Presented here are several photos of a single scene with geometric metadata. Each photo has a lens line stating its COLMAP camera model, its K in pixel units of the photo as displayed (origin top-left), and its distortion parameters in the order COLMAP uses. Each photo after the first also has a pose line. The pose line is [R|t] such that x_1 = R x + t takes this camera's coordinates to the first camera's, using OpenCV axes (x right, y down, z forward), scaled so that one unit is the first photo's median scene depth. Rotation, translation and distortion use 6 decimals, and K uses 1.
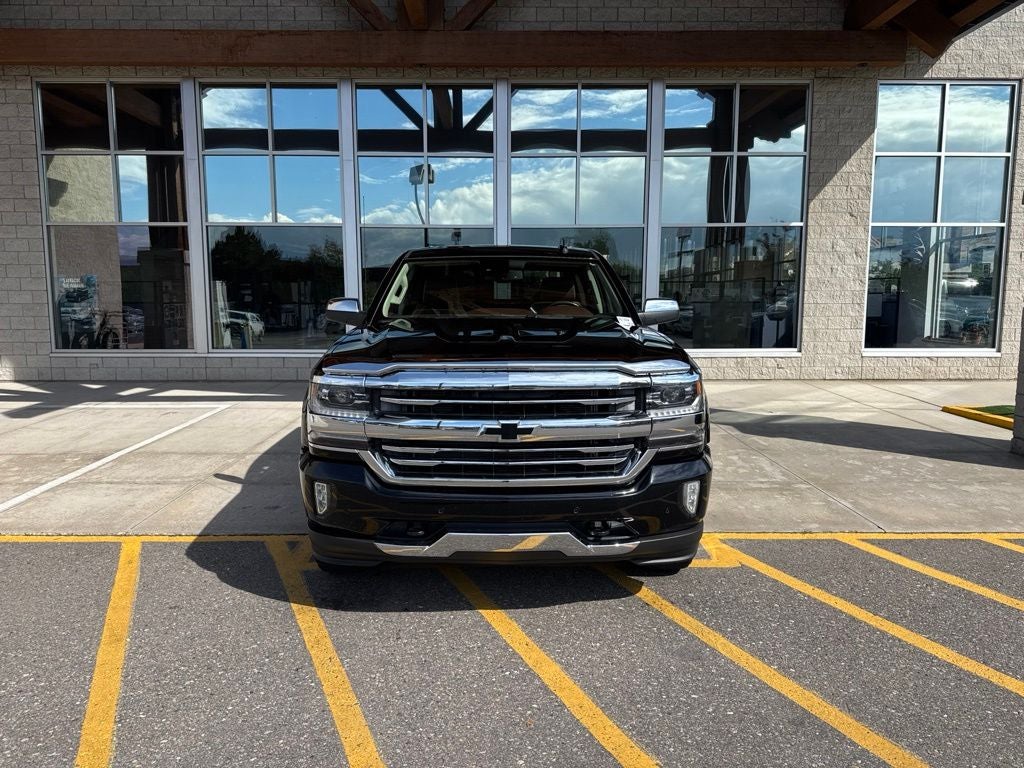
lens RADIAL K [[728.3, 0, 514.2], [0, 728.3, 373.6], [0, 0, 1]] dist [-0.002253, -0.003073]
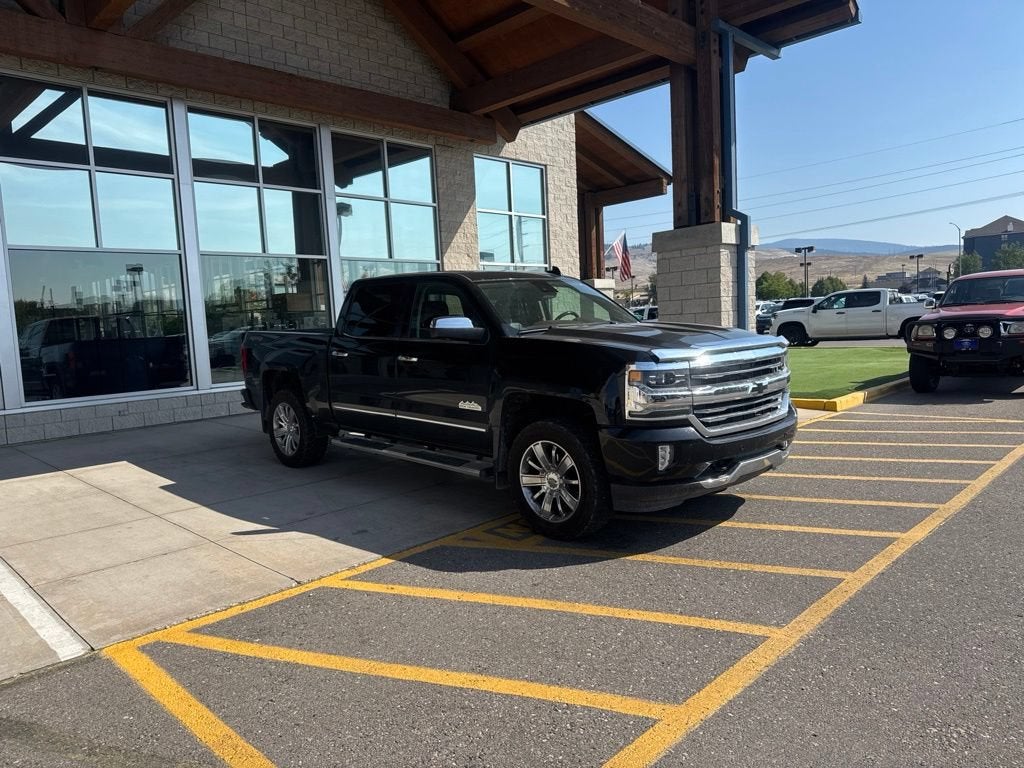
lens RADIAL K [[711.0, 0, 512.0], [0, 711.0, 384.0], [0, 0, 1]] dist [0.039725, -0.044015]
pose [[0.707499, -0.096073, 0.700153, -0.632201], [0.117035, 0.992965, 0.017990, -0.009073], [-0.696956, 0.069214, 0.713766, 0.102082]]
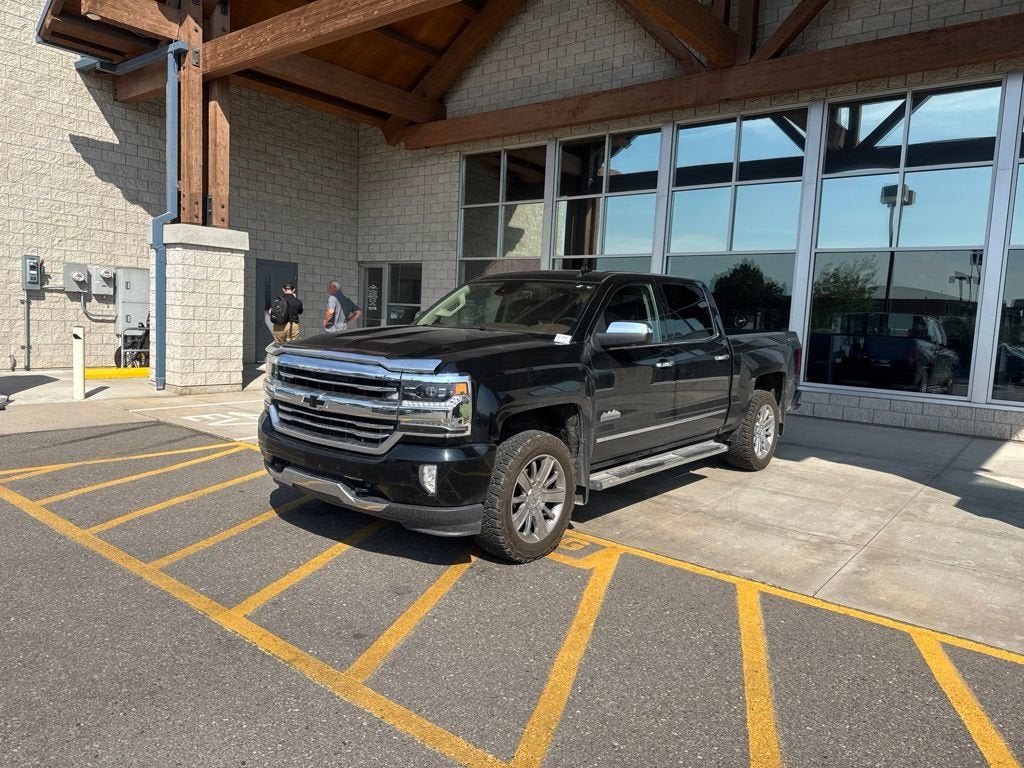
lens RADIAL K [[716.6, 0, 512.0], [0, 716.6, 384.0], [0, 0, 1]] dist [0.037003, -0.048664]
pose [[0.769041, 0.095889, -0.631966, 0.505749], [-0.108884, 0.993886, 0.018302, -0.010671], [0.629857, 0.054736, 0.774780, 0.049165]]
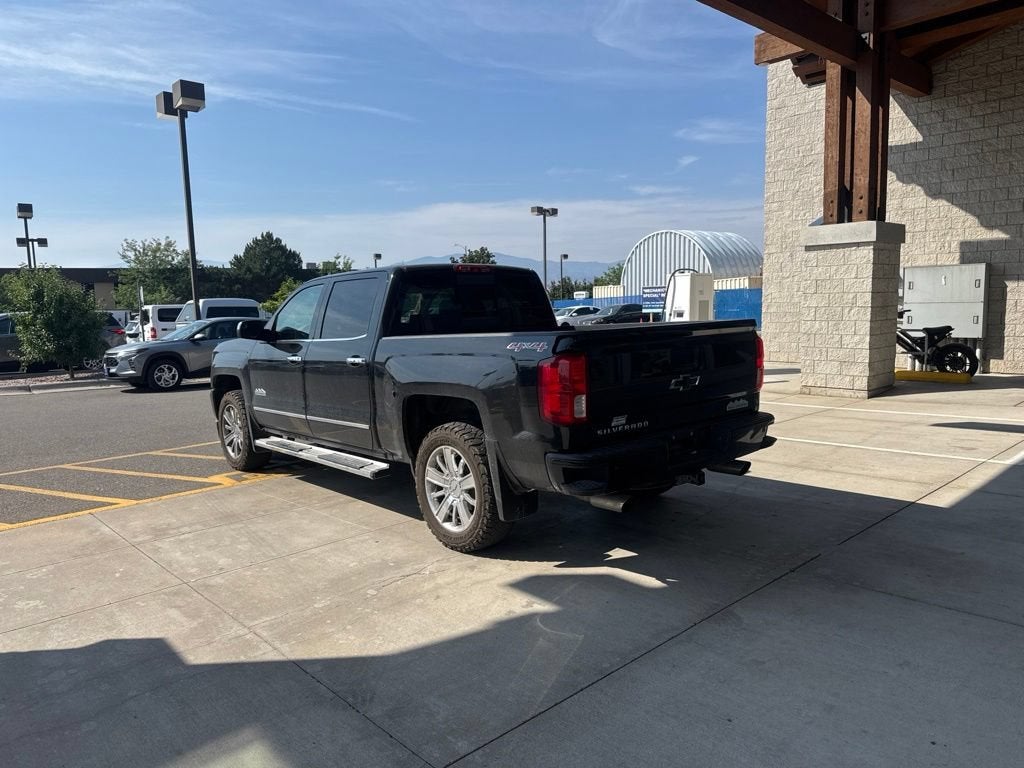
lens RADIAL K [[716.6, 0, 512.0], [0, 716.6, 384.0], [0, 0, 1]] dist [0.037003, -0.048664]
pose [[-0.745466, 0.094528, -0.659806, 0.513177], [-0.040035, 0.981756, 0.185885, -0.178599], [0.665340, 0.164986, -0.728081, 1.575573]]
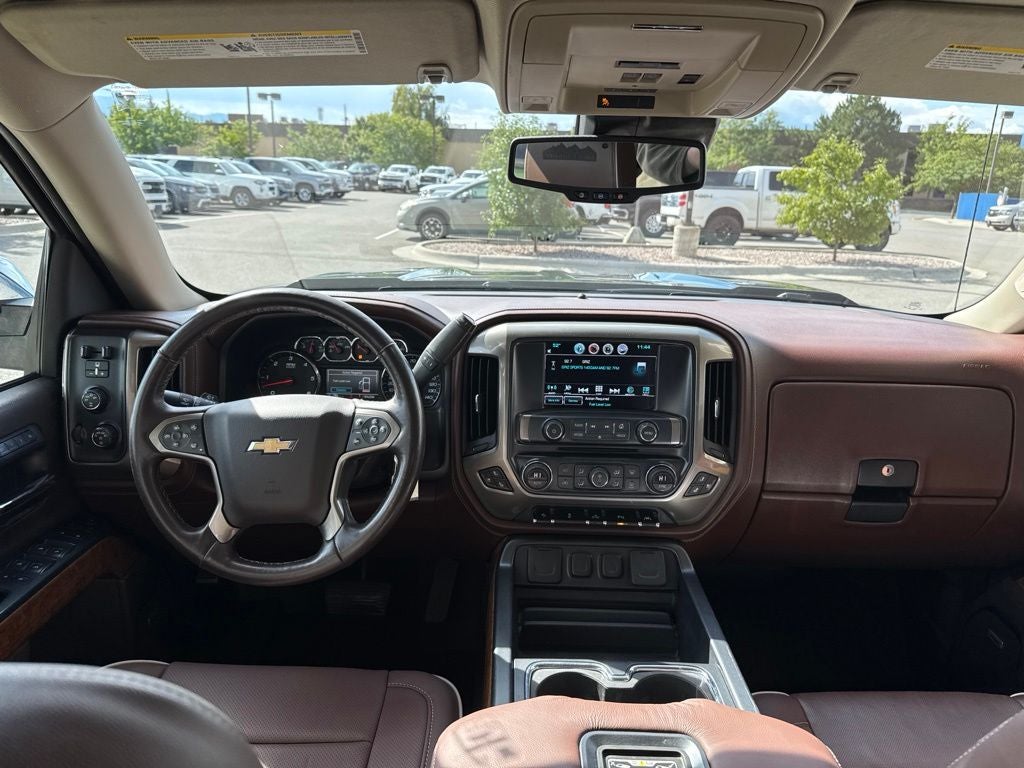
lens RADIAL K [[723.5, 0, 511.0], [0, 723.5, 364.5], [0, 0, 1]] dist [-0.012672, 0.001725]
pose [[-0.999033, -0.035918, 0.025361, 0.015386], [-0.024534, 0.934024, 0.356368, -0.108630], [-0.036488, 0.355401, -0.934001, 0.799046]]
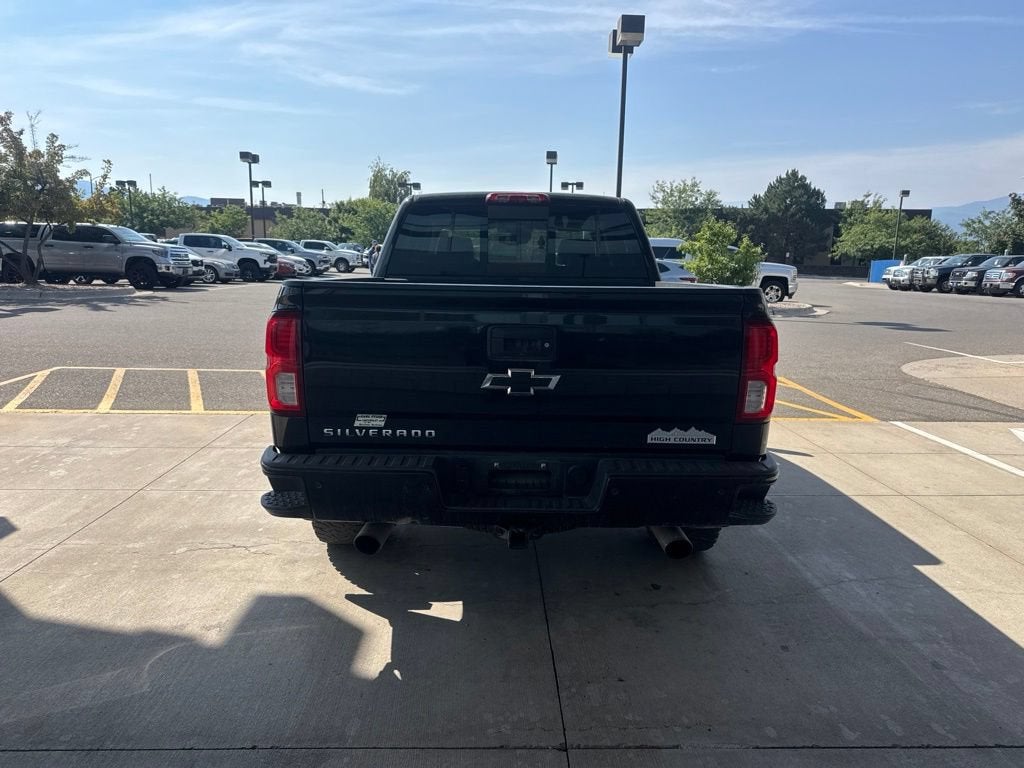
lens RADIAL K [[709.6, 0, 508.3], [0, 709.6, 385.6], [0, 0, 1]] dist [0.048144, -0.051807]
pose [[-0.999846, -0.013918, -0.010718, 0.013997], [-0.016409, 0.957786, 0.287015, -0.175147], [0.006271, 0.287146, -0.957866, 1.580451]]
